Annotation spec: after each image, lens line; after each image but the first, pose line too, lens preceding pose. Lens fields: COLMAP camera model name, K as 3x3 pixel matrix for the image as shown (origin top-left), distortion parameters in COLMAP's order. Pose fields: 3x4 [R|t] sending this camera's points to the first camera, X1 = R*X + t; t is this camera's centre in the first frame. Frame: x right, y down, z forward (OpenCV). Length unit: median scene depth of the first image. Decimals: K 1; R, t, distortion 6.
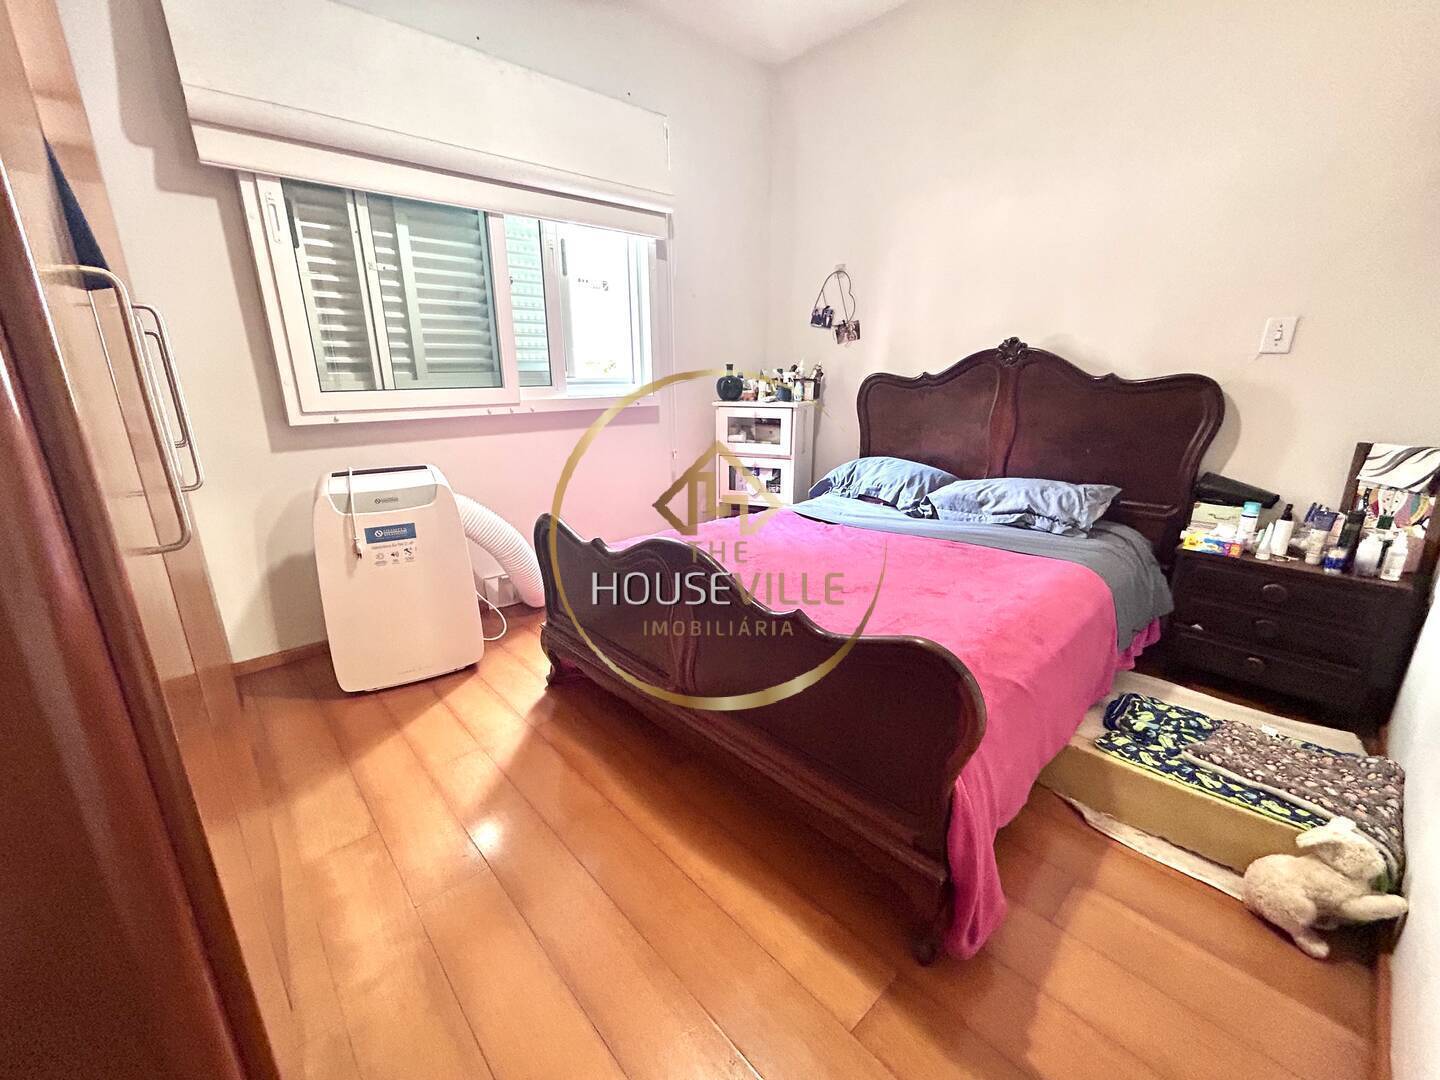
lens RADIAL K [[580.7, 0, 723.1], [0, 580.7, 537.7], [0, 0, 1]] dist [-0.006299, 0.000621]
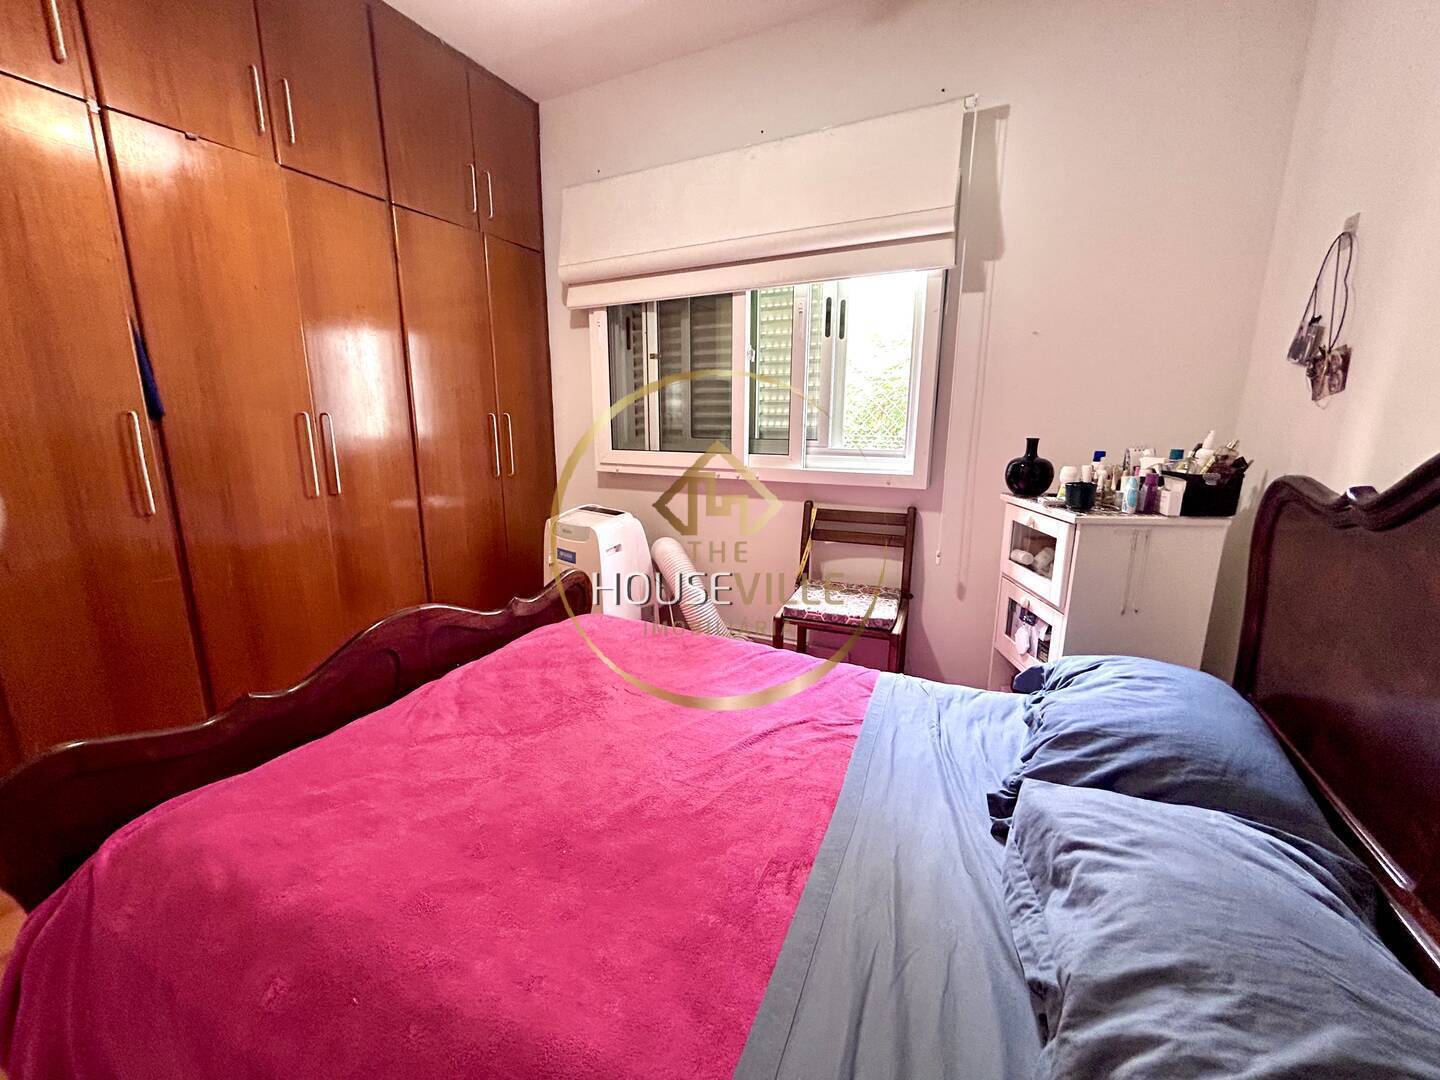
lens RADIAL K [[580.7, 0, 722.2], [0, 580.7, 540.3], [0, 0, 1]] dist [-0.006299, 0.000621]
pose [[0.358093, 0.193659, -0.913381, 0.589220], [-0.270511, 0.957815, 0.097026, -0.205014], [0.893641, 0.212335, 0.395374, 0.596810]]
